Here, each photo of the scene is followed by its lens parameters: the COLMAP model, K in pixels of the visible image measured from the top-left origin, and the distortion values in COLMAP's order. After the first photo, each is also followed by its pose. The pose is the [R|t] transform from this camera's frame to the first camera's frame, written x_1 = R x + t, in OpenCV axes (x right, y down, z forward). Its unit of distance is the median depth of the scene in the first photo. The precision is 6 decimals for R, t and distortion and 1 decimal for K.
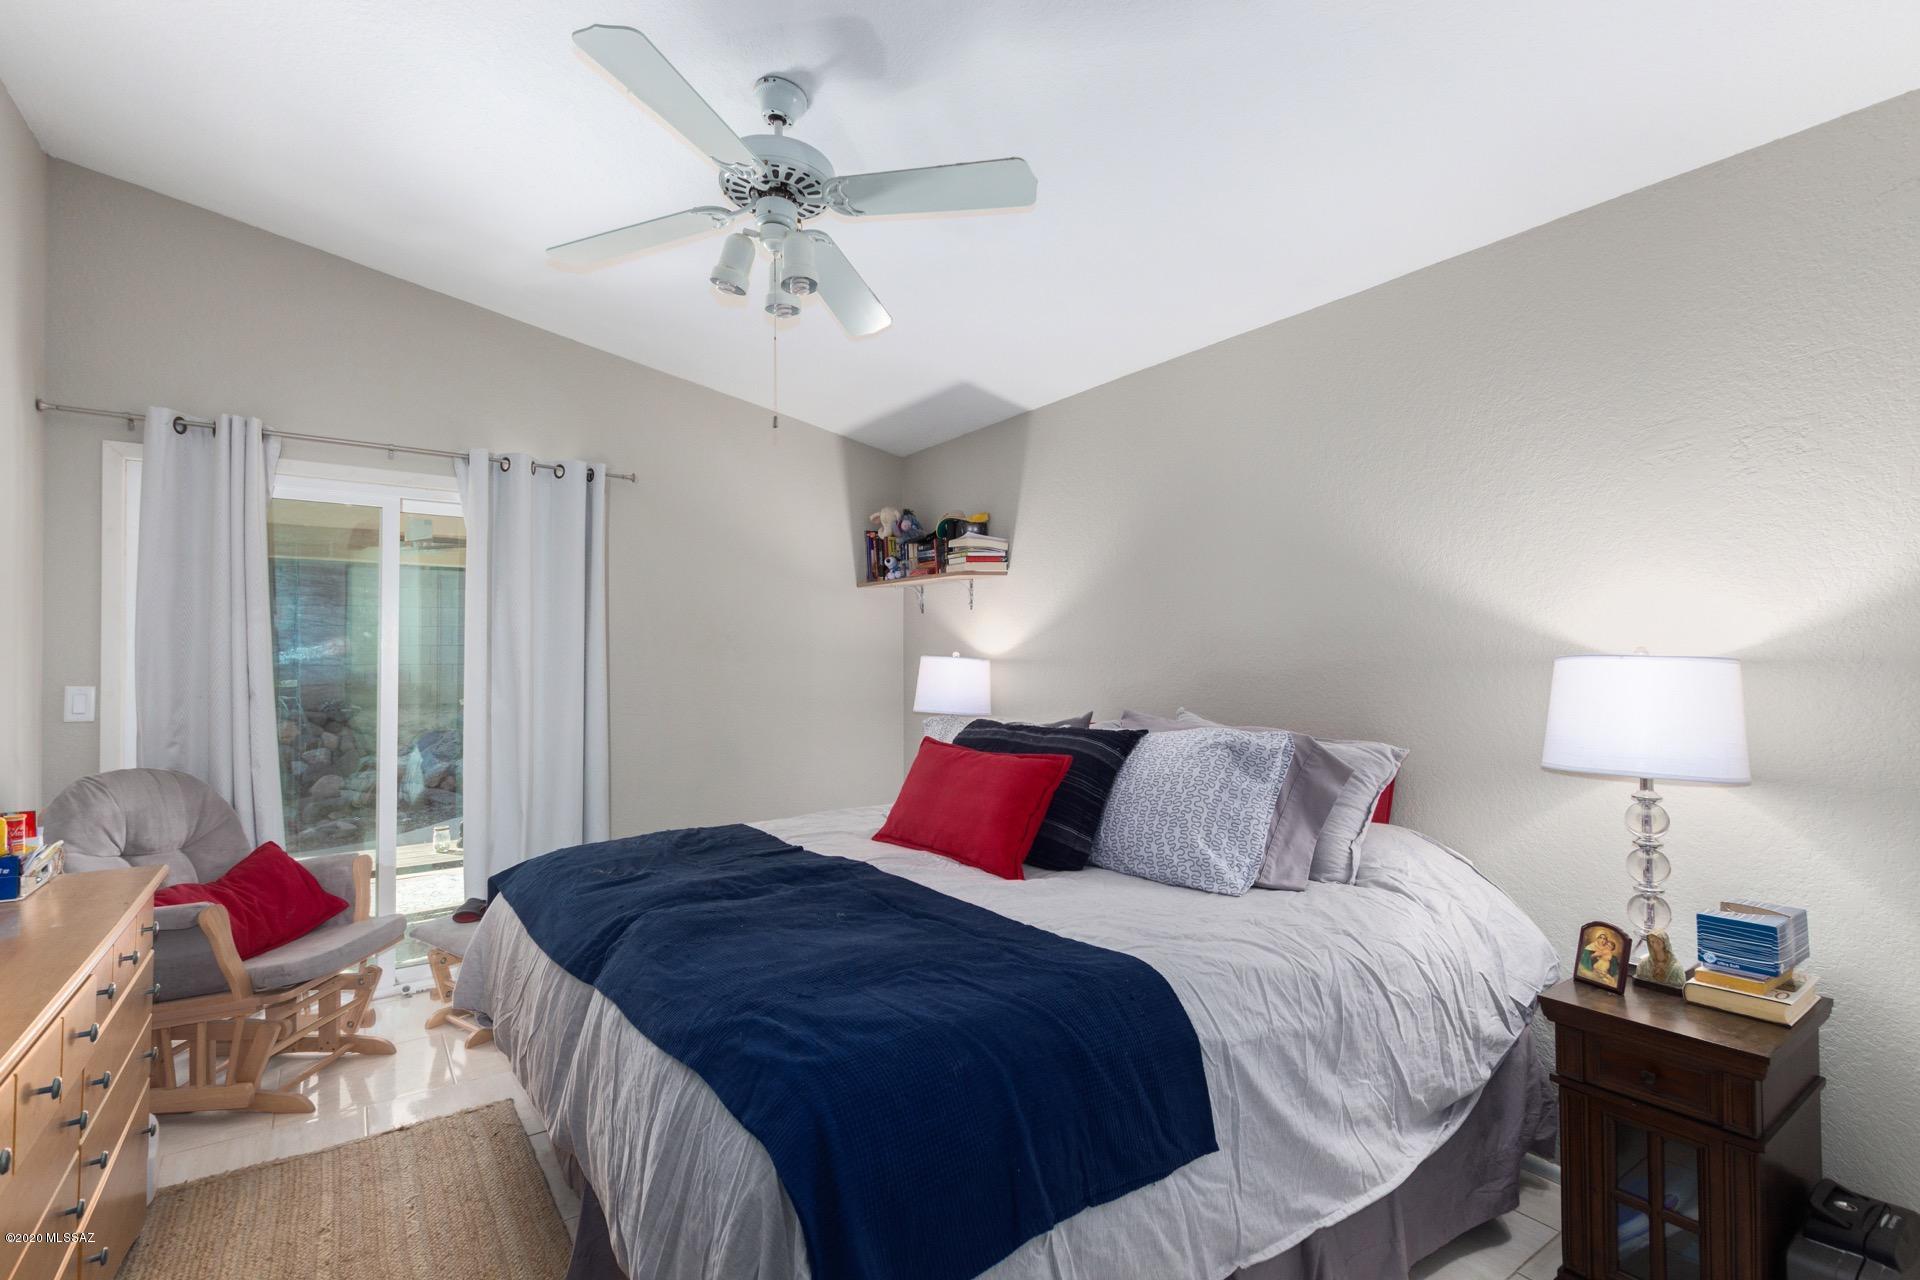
lens RADIAL K [[876.1, 0, 949.7], [0, 876.1, 653.8], [0, 0, 1]] dist [0.000158, -0.000312]
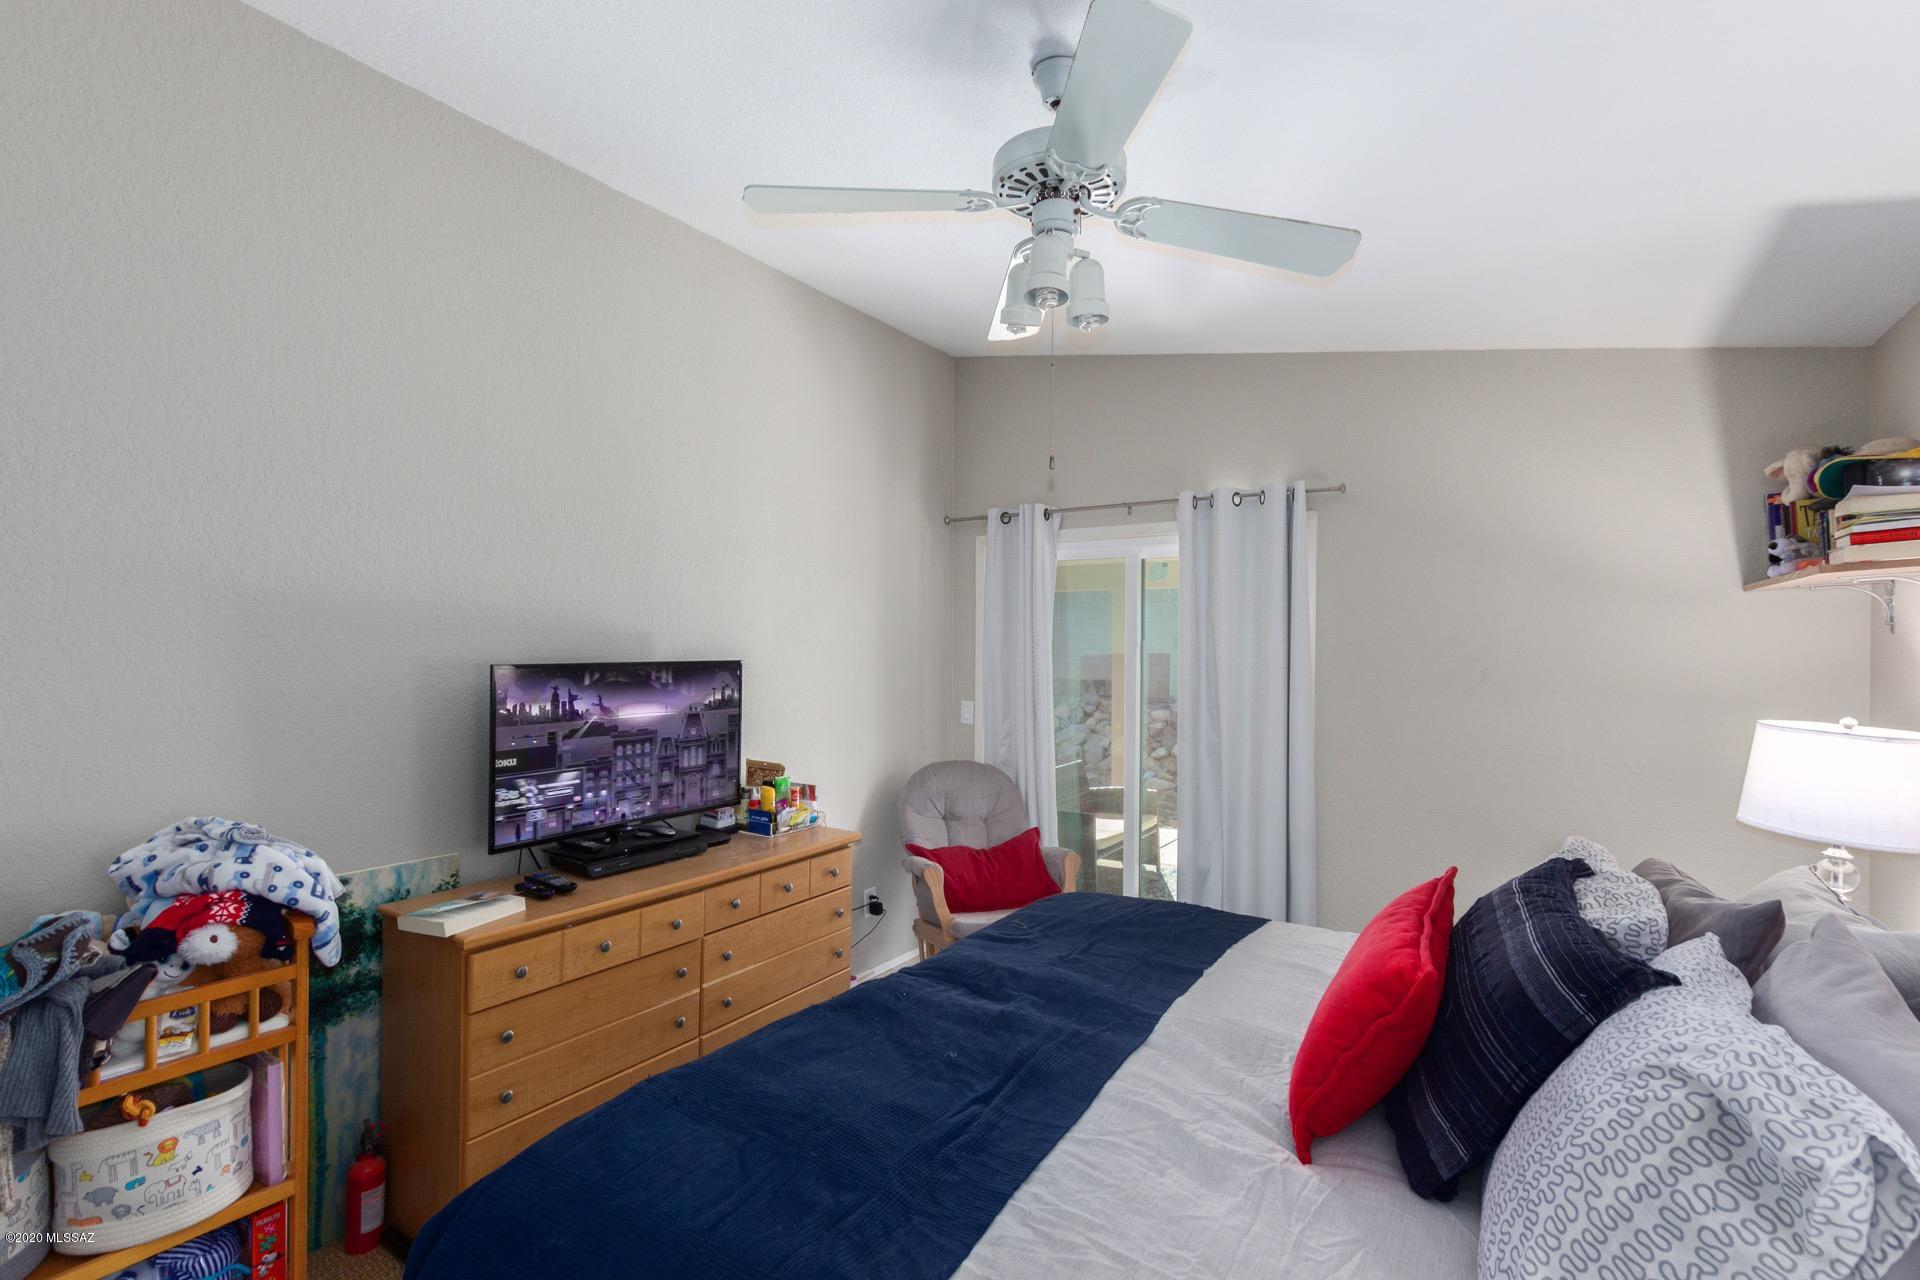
lens RADIAL K [[876.1, 0, 949.7], [0, 876.1, 653.8], [0, 0, 1]] dist [0.000158, -0.000312]
pose [[0.354932, 0.011610, -0.934820, 0.382972], [0.000168, 0.999922, 0.012482, -0.058524], [0.934892, -0.004587, 0.354902, 0.401685]]
